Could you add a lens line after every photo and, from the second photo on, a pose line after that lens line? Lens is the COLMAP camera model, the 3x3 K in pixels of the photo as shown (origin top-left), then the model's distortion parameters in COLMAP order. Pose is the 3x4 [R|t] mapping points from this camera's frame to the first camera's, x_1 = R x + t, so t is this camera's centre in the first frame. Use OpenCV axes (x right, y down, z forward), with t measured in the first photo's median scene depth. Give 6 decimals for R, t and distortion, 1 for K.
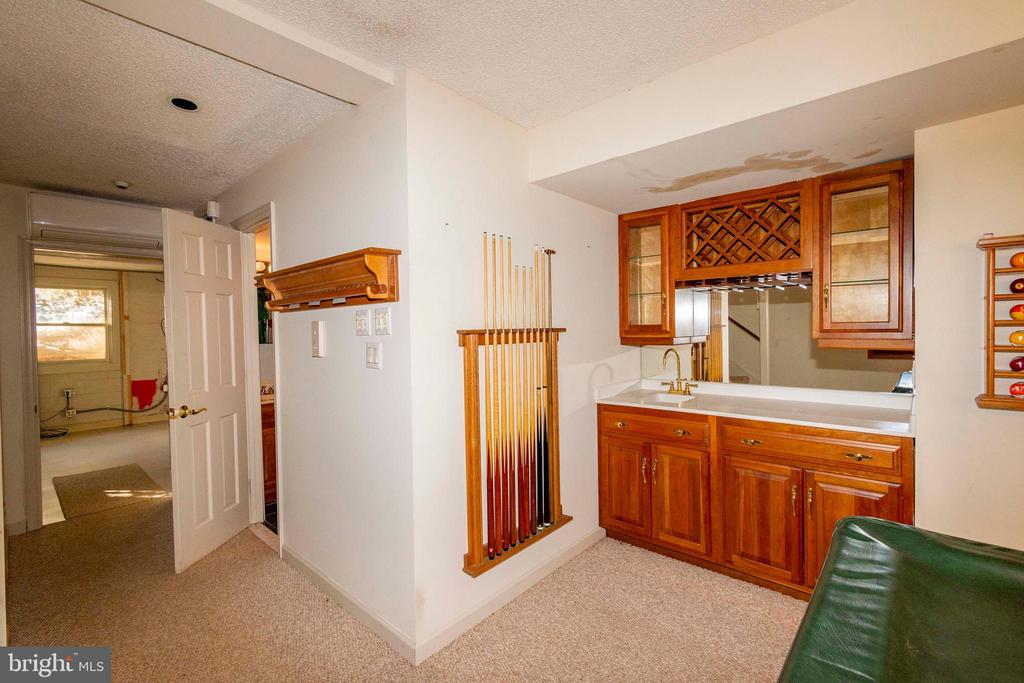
lens RADIAL K [[452.9, 0, 513.7], [0, 452.9, 336.5], [0, 0, 1]] dist [0.001254, -0.000948]
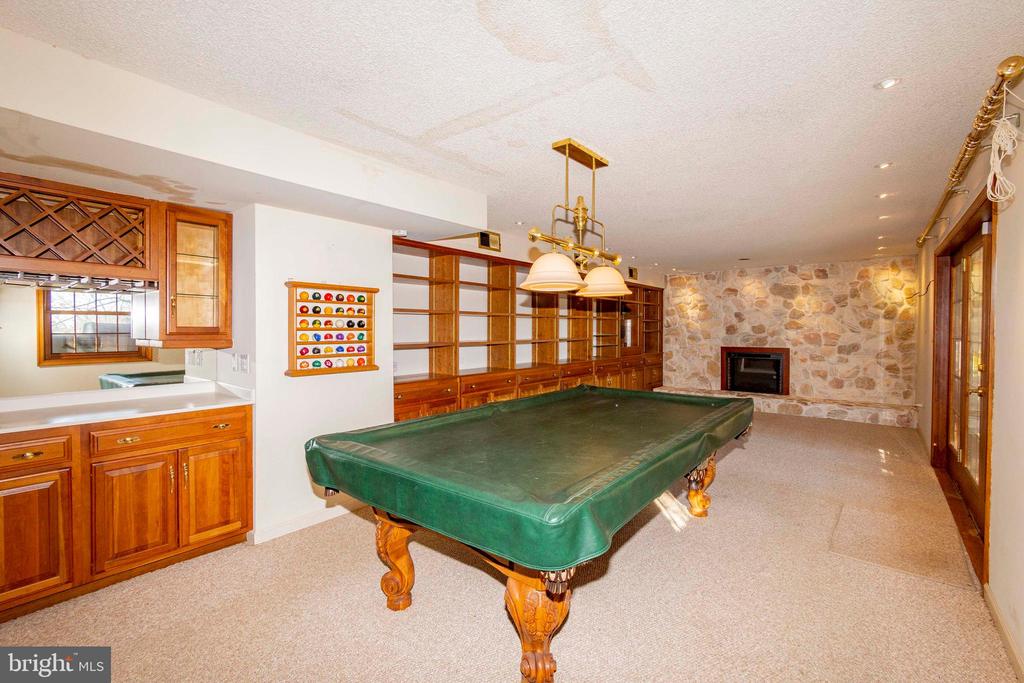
lens RADIAL K [[452.9, 0, 514.3], [0, 452.9, 336.1], [0, 0, 1]] dist [0.001254, -0.000948]
pose [[-0.054840, -0.000140, 0.998495, -0.576805], [0.014741, 0.999891, 0.000950, 0.006584], [-0.998386, 0.014771, -0.054832, 0.176912]]
